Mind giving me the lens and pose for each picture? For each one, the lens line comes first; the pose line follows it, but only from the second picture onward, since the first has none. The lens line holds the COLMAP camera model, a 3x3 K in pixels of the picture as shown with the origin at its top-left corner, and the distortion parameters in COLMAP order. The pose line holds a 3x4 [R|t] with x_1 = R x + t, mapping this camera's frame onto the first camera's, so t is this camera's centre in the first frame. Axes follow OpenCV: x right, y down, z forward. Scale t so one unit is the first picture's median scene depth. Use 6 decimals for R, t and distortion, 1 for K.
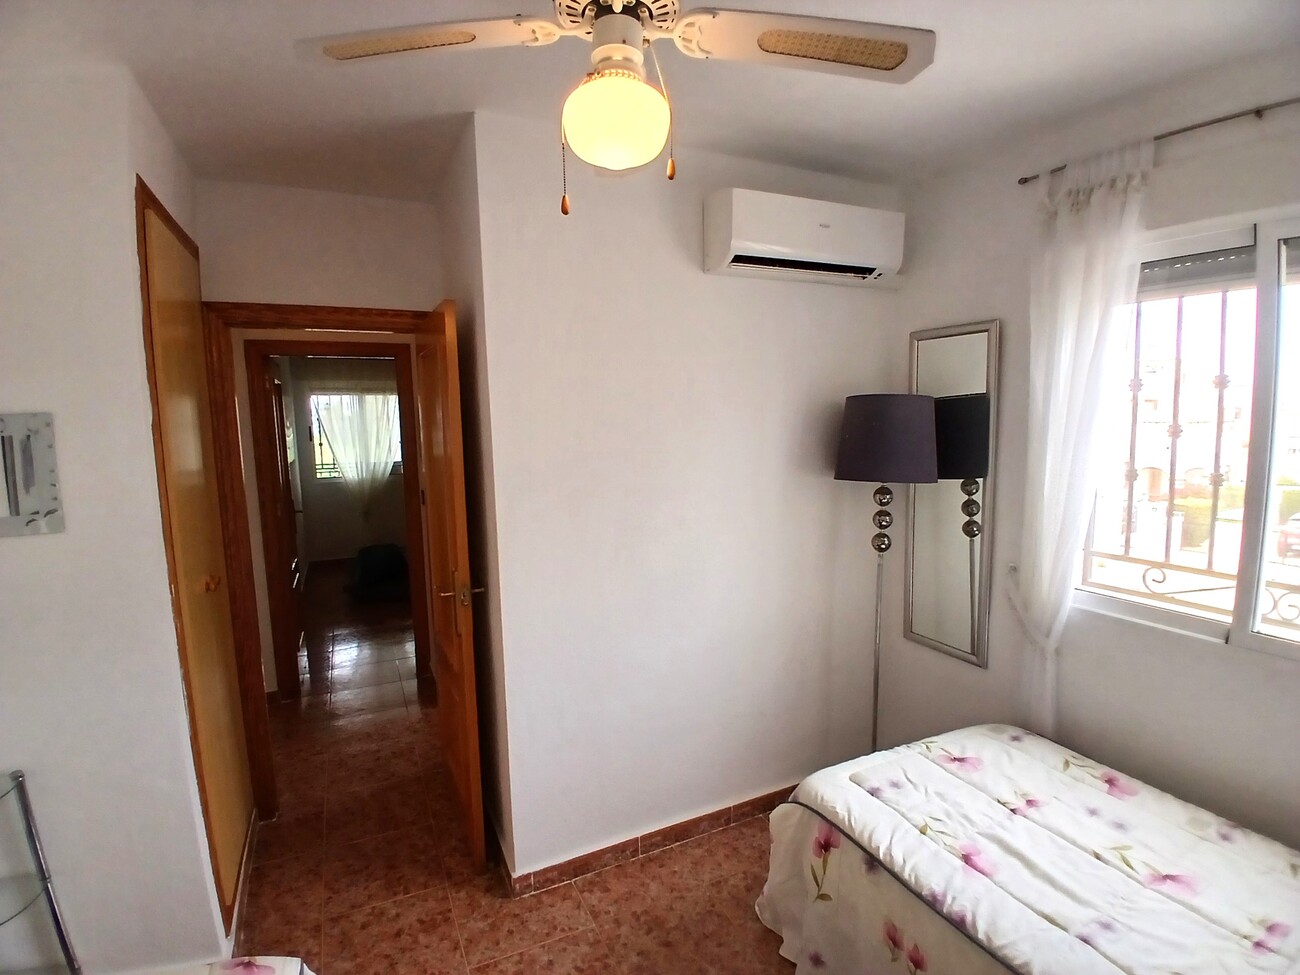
lens RADIAL K [[649.6, 0, 650.0], [0, 649.6, 487.5], [0, 0, 1]] dist [0.001290, -0.041507]
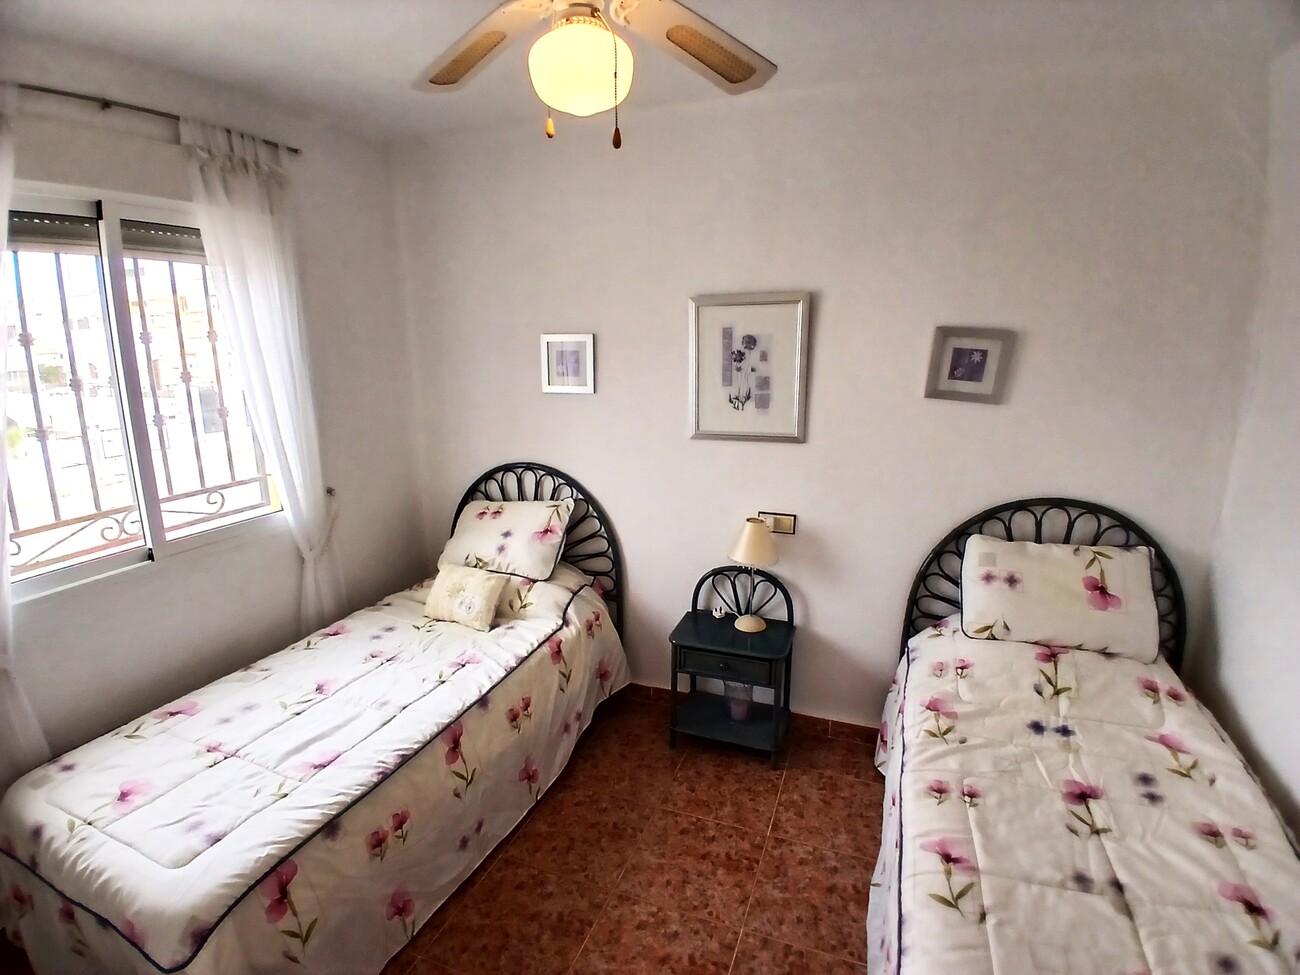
lens RADIAL K [[649.6, 0, 650.0], [0, 649.6, 487.5], [0, 0, 1]] dist [0.001290, -0.041507]
pose [[-0.684428, -0.129945, 0.717407, -0.593918], [0.105521, 0.955973, 0.273827, -0.120551], [-0.721404, 0.263117, -0.640583, 1.097863]]
